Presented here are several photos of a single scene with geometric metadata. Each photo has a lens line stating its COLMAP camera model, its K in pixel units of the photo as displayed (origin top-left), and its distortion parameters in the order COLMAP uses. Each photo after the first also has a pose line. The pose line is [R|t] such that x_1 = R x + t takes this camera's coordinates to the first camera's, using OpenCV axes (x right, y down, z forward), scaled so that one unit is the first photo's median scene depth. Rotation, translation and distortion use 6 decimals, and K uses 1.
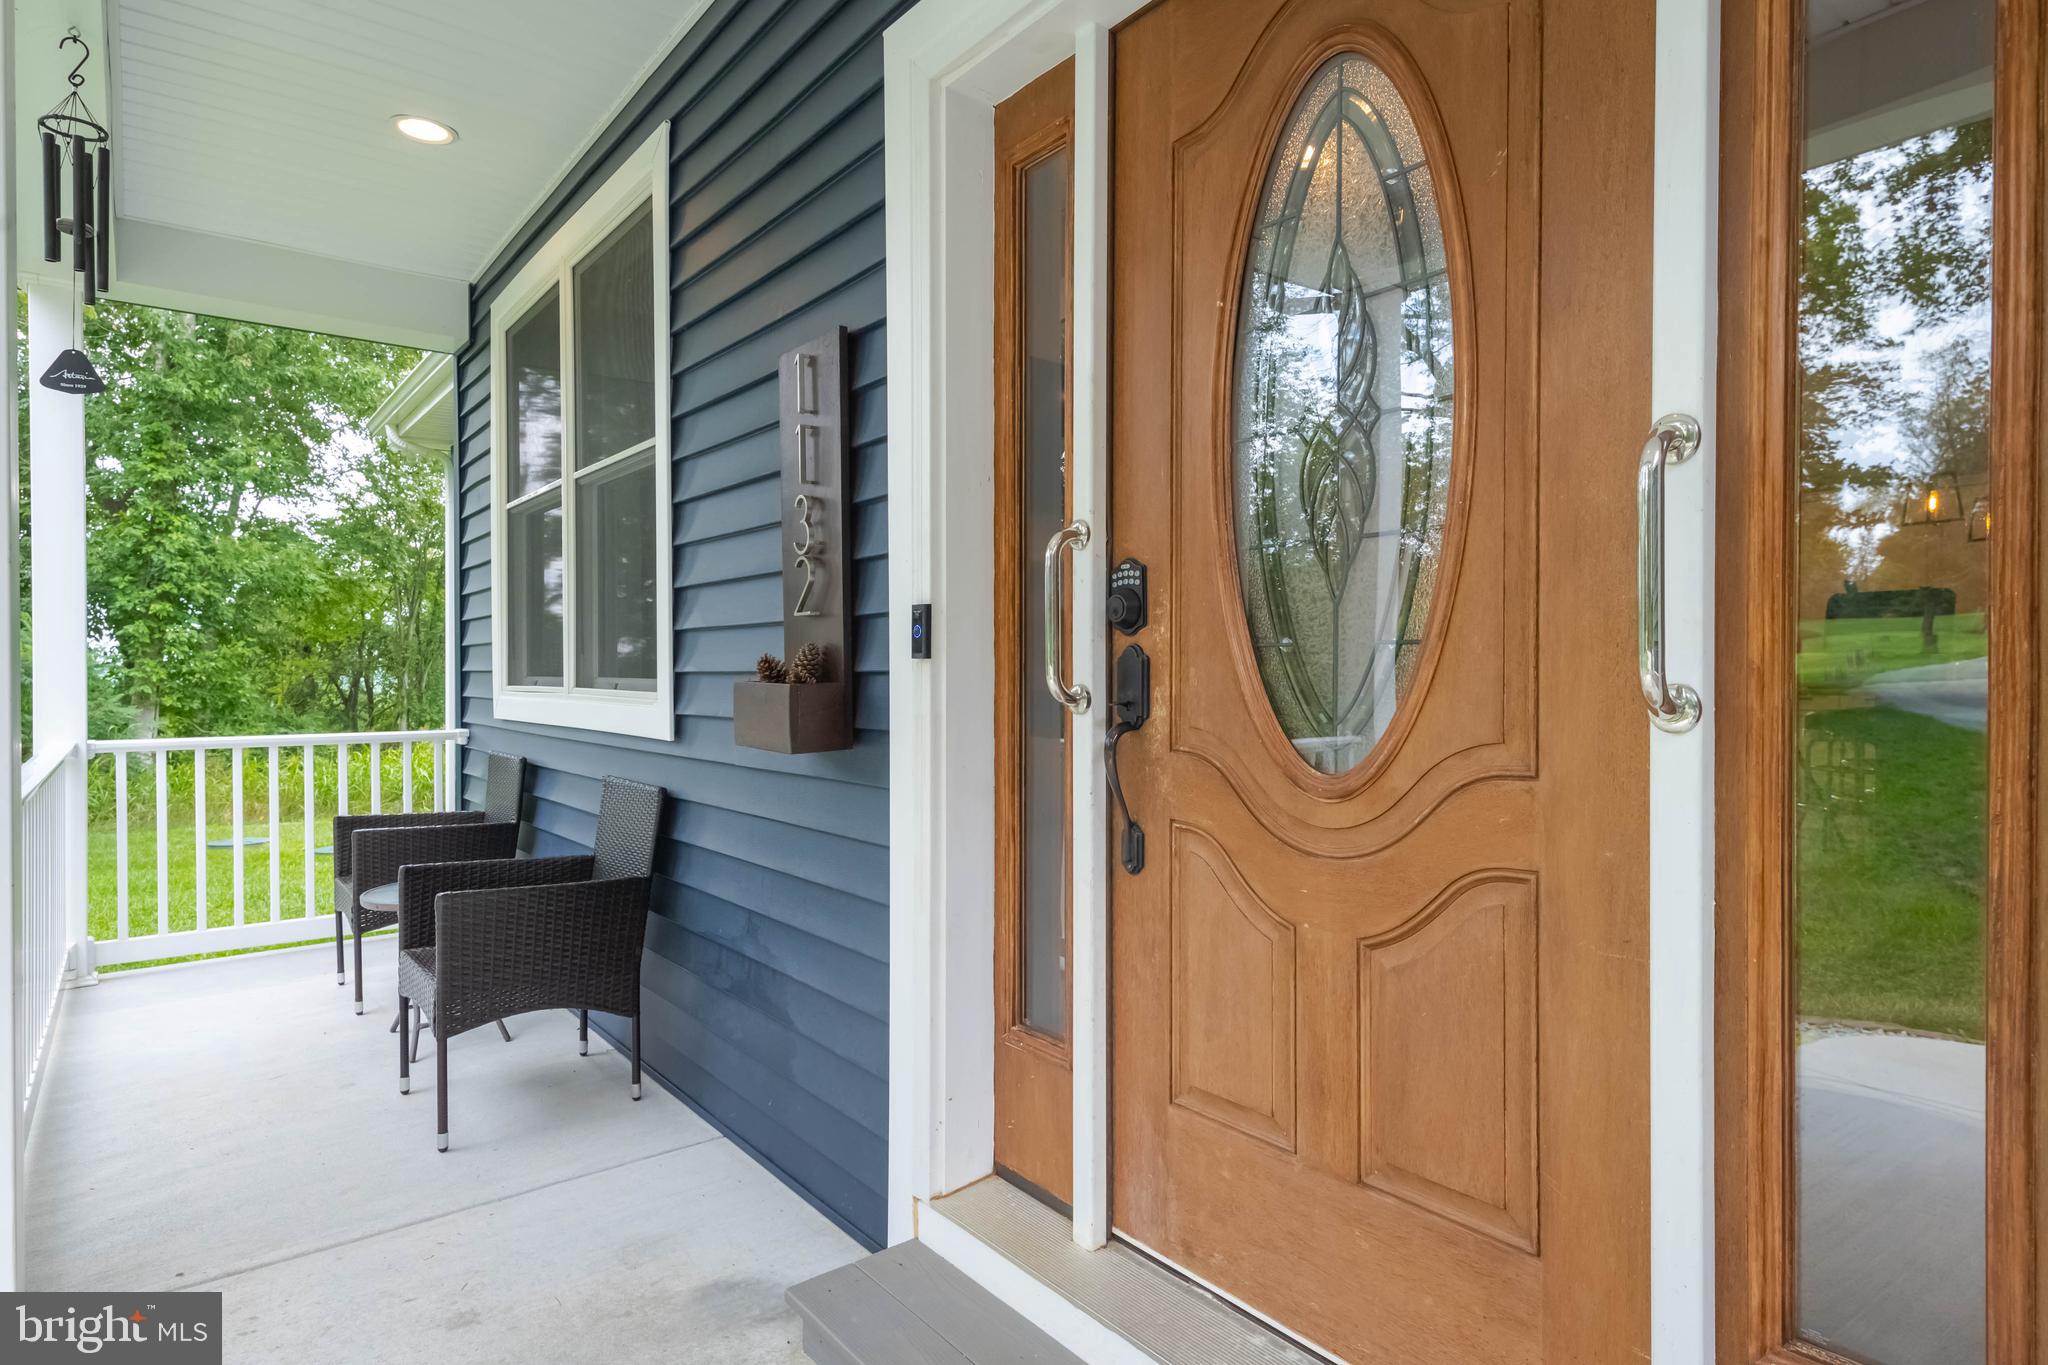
lens RADIAL K [[1105.2, 0, 1024.0], [0, 1105.2, 682.5], [0, 0, 1]] dist [0.009404, 0.000745]
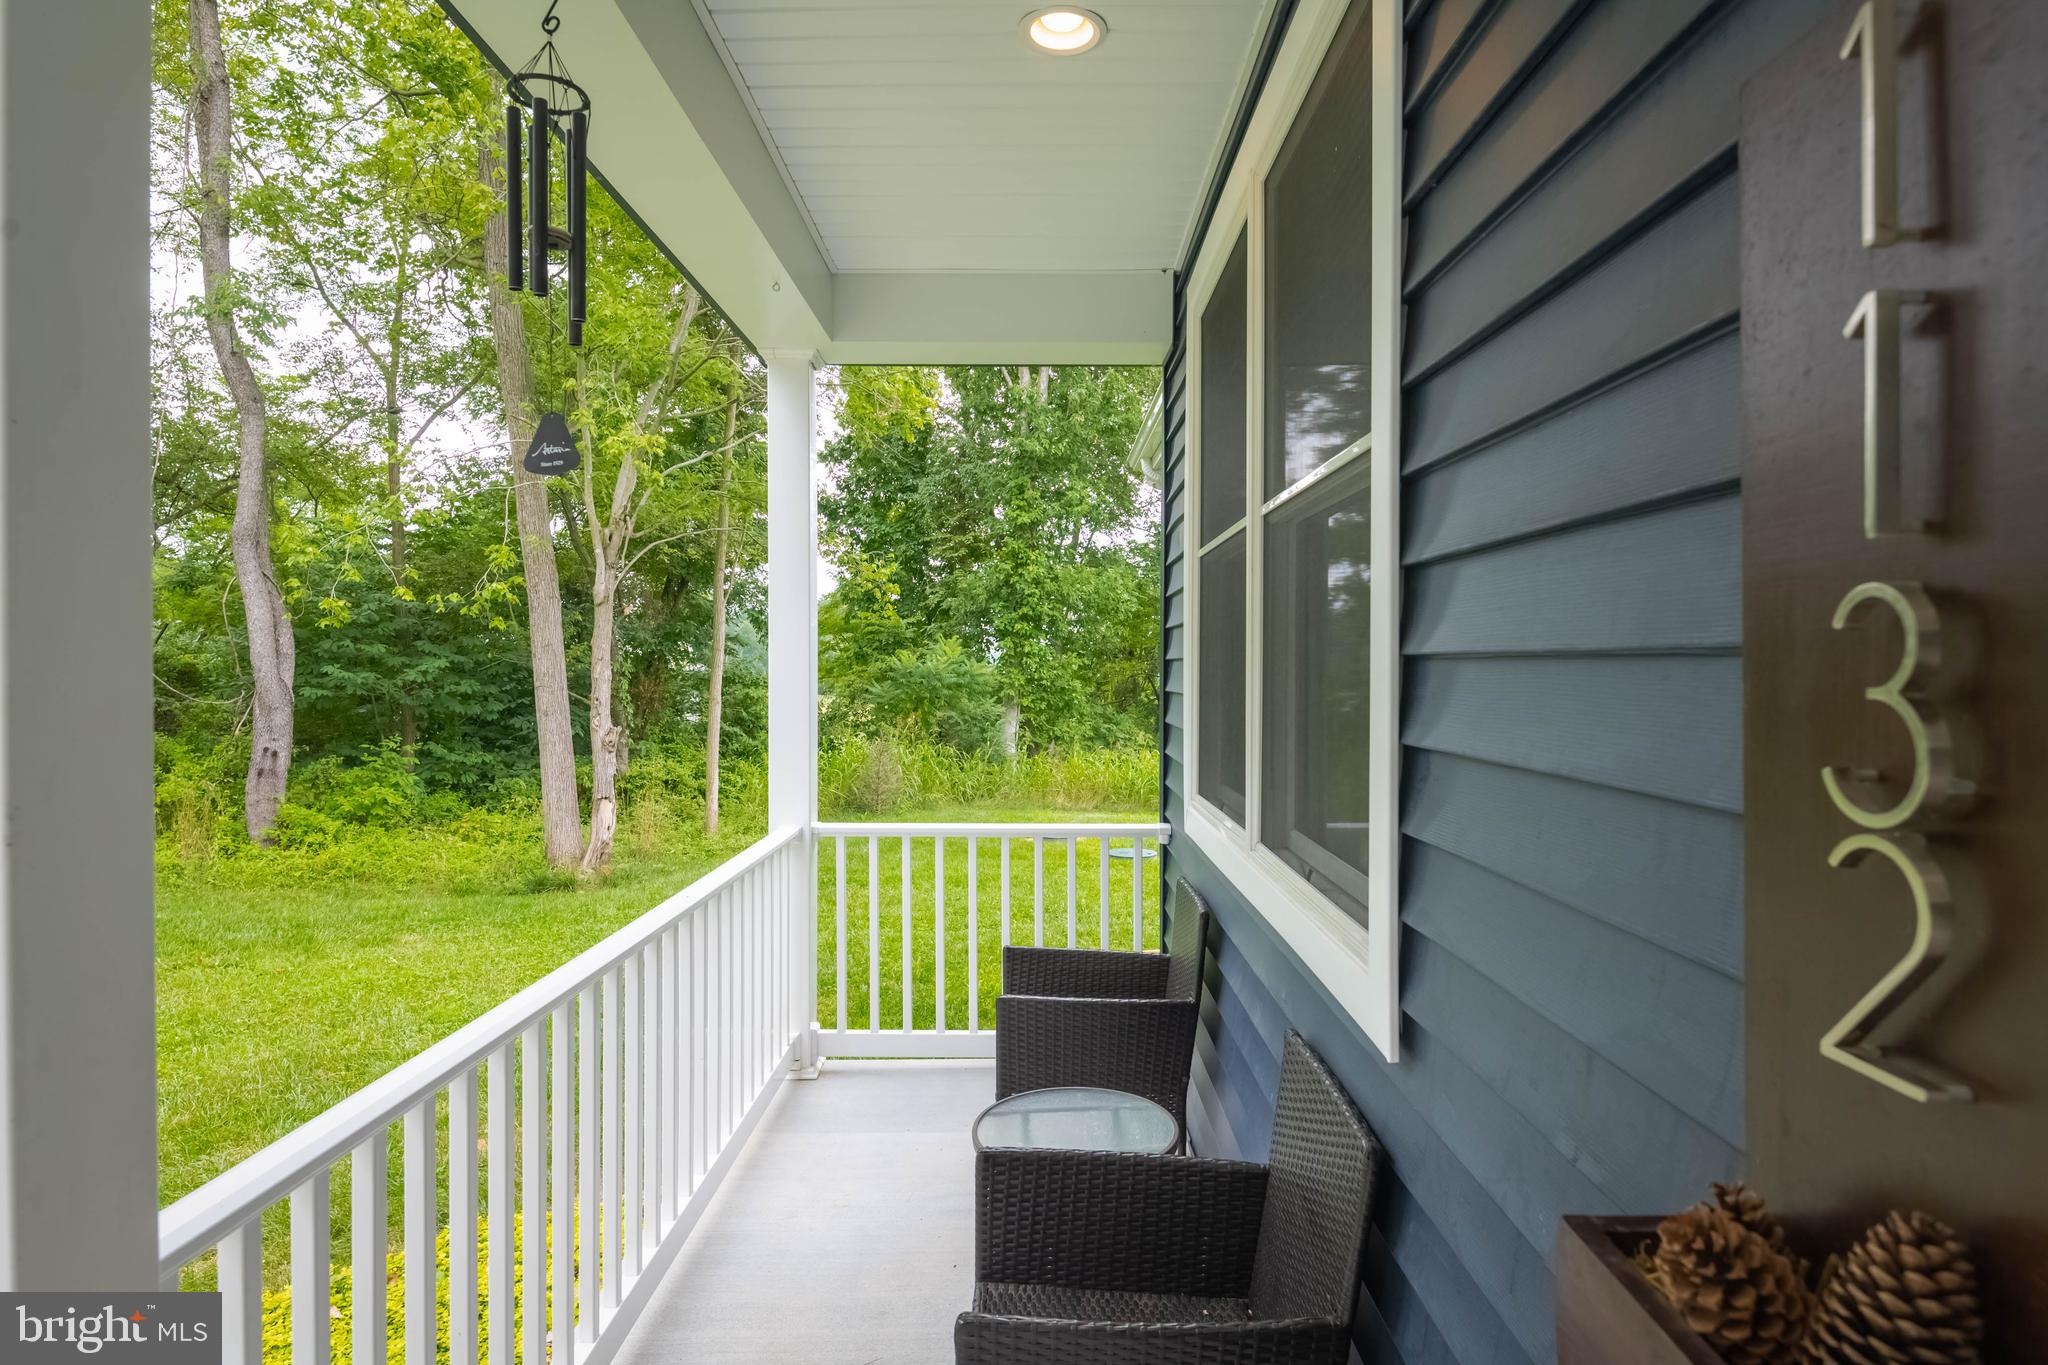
lens RADIAL K [[1105.2, 0, 1024.0], [0, 1105.2, 682.5], [0, 0, 1]] dist [0.009404, 0.000745]
pose [[0.784038, 0.012162, -0.620594, -0.085654], [-0.013536, 0.999905, 0.002494, -0.063579], [0.620565, 0.006444, 0.784128, 0.302363]]
